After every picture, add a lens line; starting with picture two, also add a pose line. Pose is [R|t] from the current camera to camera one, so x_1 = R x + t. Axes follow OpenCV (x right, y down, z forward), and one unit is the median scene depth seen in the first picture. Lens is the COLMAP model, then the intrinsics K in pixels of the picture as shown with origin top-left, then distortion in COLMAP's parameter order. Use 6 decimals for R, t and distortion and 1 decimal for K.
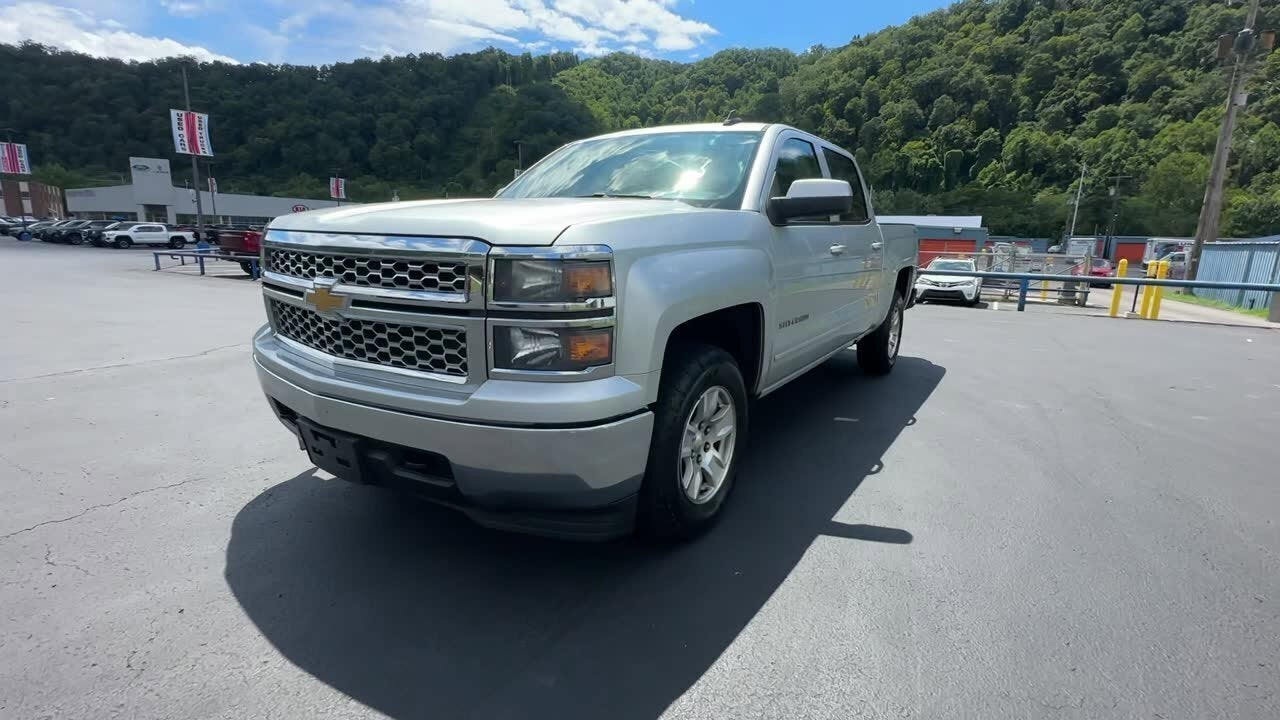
lens RADIAL K [[585.0, 0, 639.4], [0, 585.0, 360.1], [0, 0, 1]] dist [-0.003408, 0.000957]
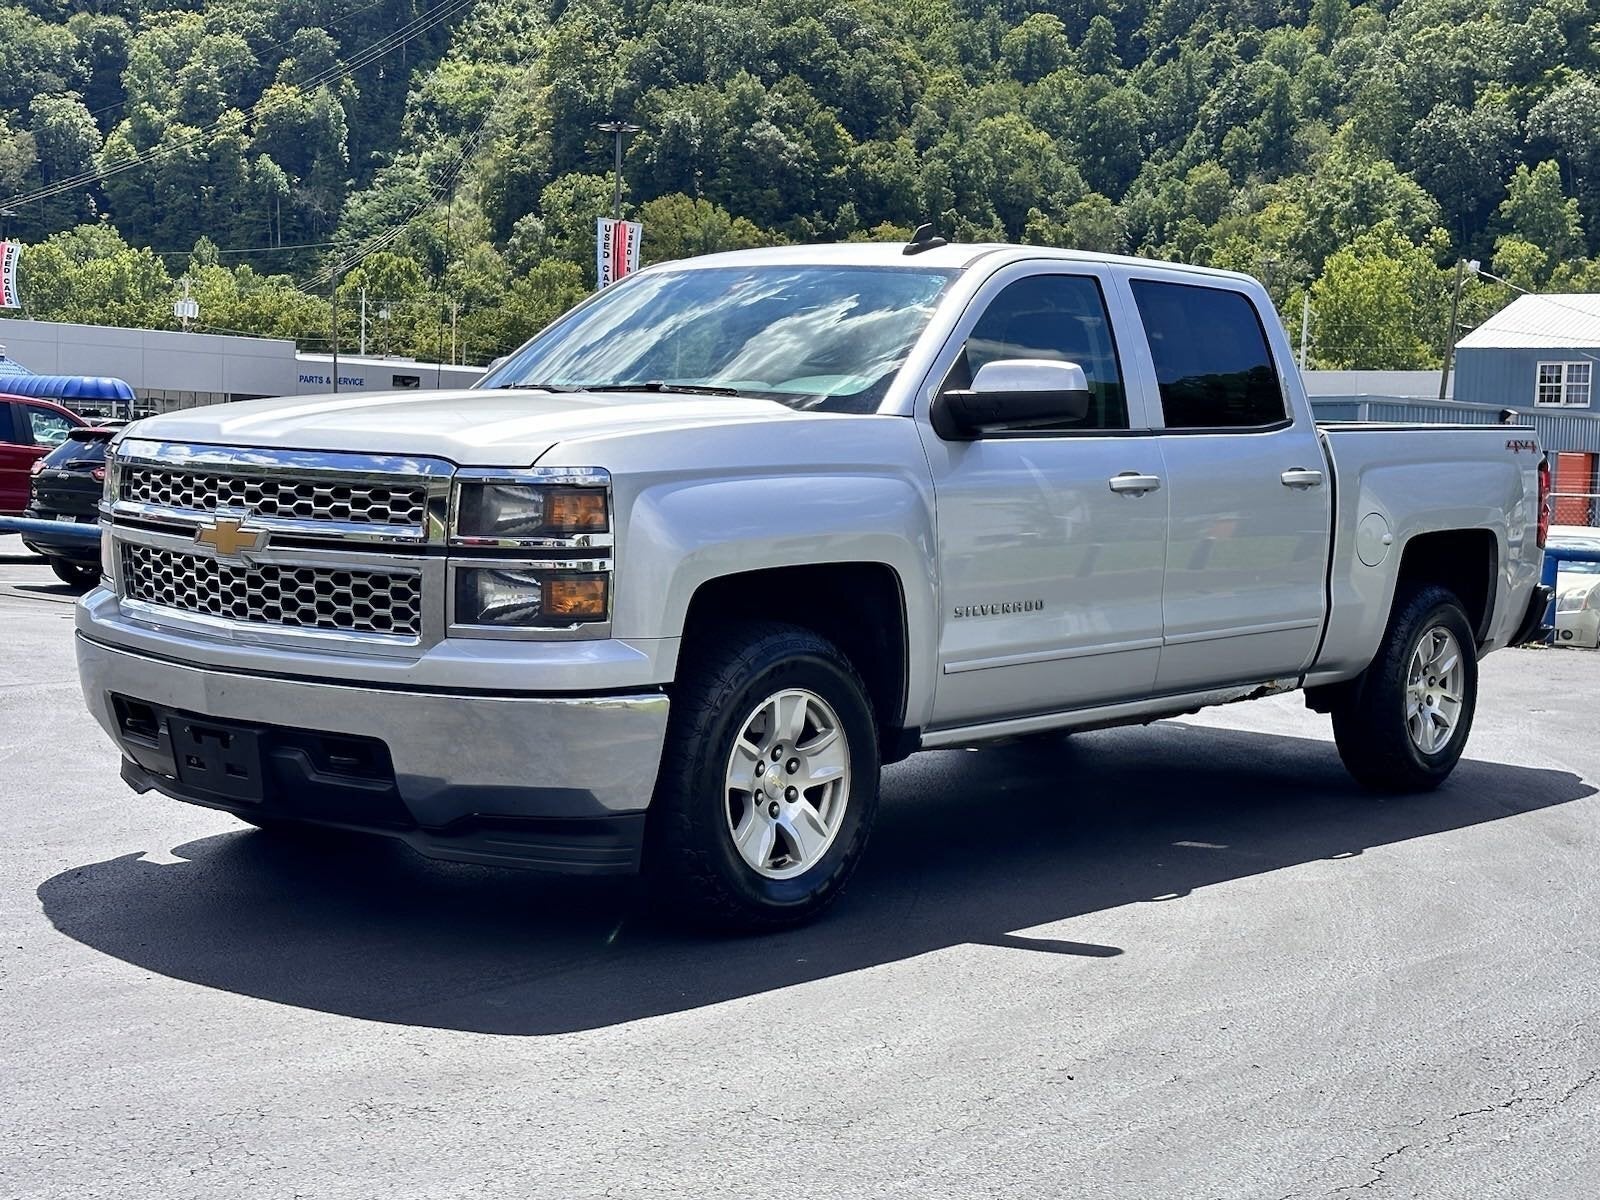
lens RADIAL K [[2219.8, 0, 800.0], [0, 2219.8, 600.0], [0, 0, 1]] dist [0.181322, -0.404236]
pose [[0.993376, 0.016020, -0.113791, 0.486662], [-0.031748, 0.989953, -0.137786, 0.338555], [0.110441, 0.140486, 0.983904, -1.668784]]
